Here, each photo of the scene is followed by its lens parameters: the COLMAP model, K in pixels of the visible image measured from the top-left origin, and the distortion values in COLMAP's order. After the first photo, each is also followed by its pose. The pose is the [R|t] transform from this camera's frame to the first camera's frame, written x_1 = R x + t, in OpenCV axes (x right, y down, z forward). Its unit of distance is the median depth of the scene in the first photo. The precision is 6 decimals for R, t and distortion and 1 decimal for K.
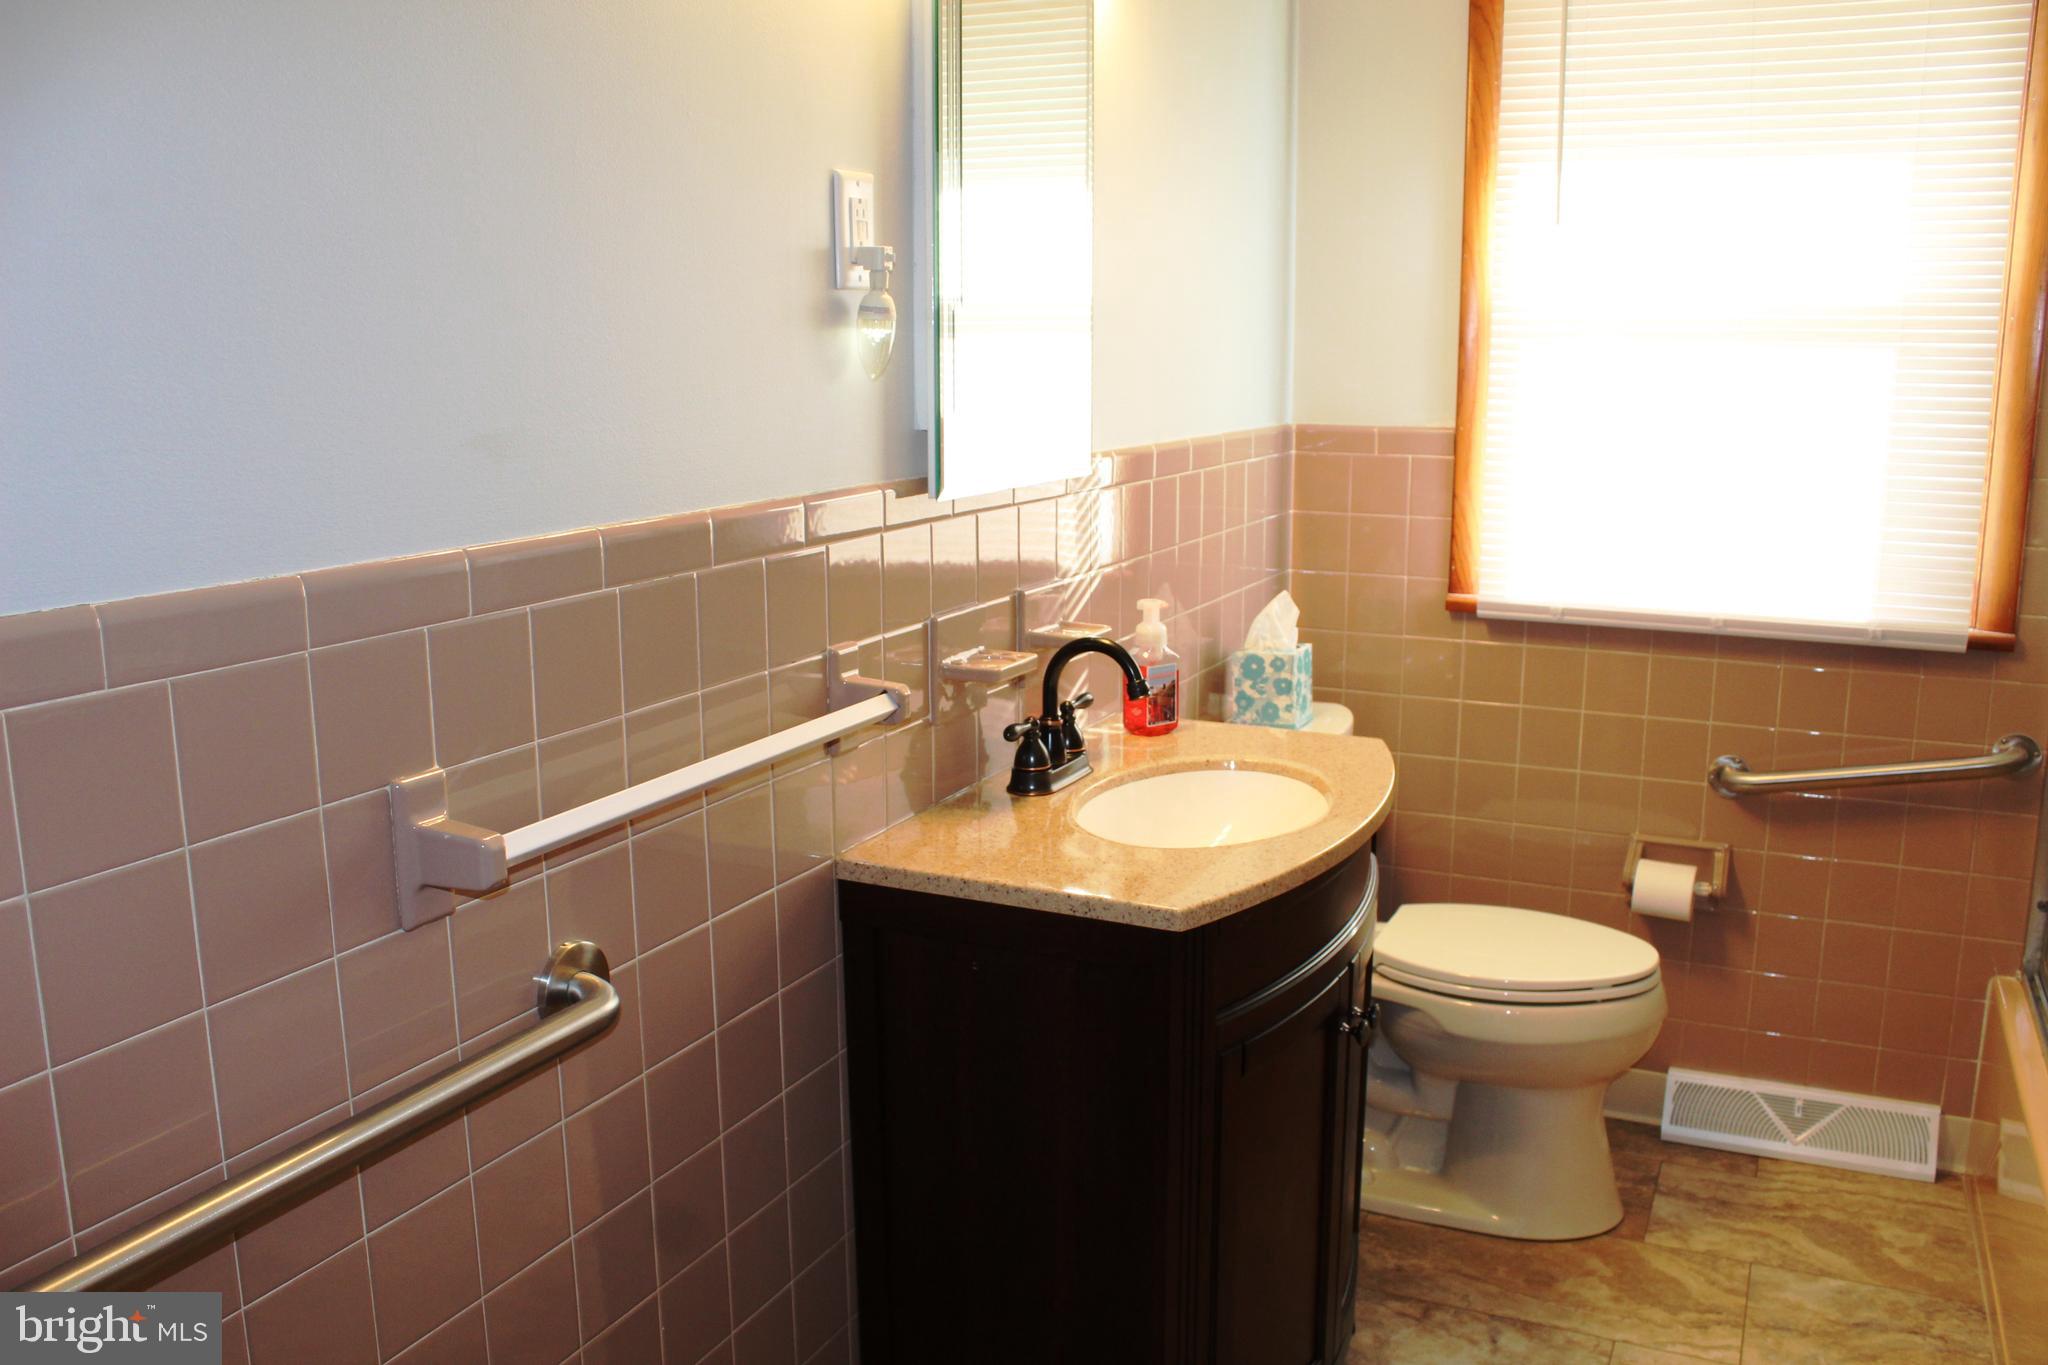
lens RADIAL K [[1708.8, 0, 1027.8], [0, 1708.8, 687.3], [0, 0, 1]] dist [-0.162043, 0.145435]
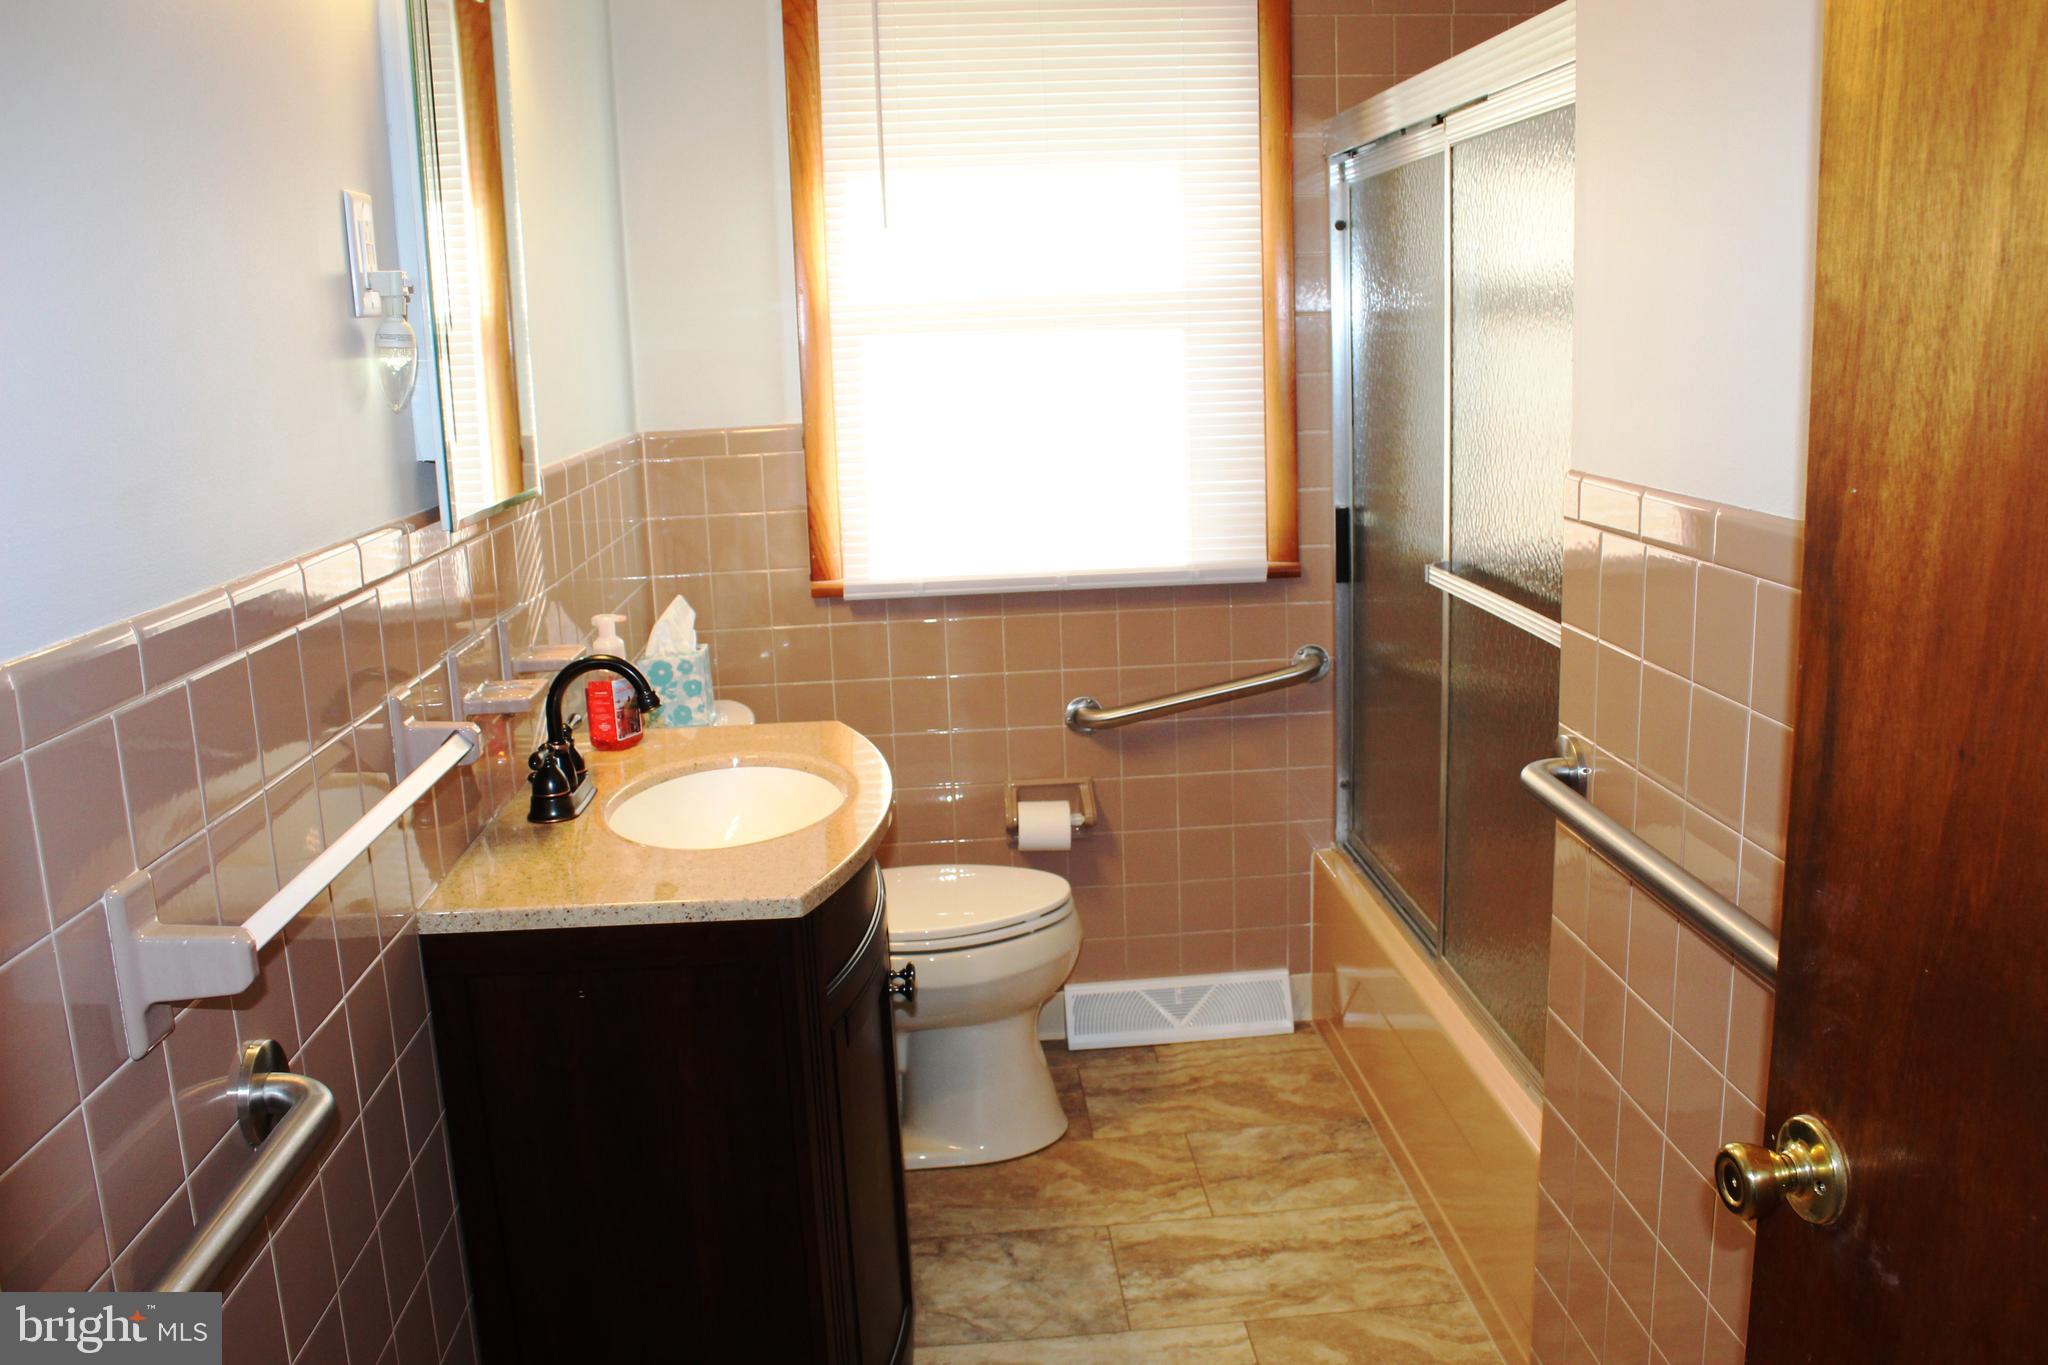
lens RADIAL K [[1708.8, 0, 1027.8], [0, 1708.8, 687.3], [0, 0, 1]] dist [-0.162043, 0.145435]
pose [[0.875351, -0.130555, 0.465527, -0.159173], [0.131614, 0.990835, 0.030395, -0.005921], [-0.465229, 0.034664, 0.884511, 0.005762]]
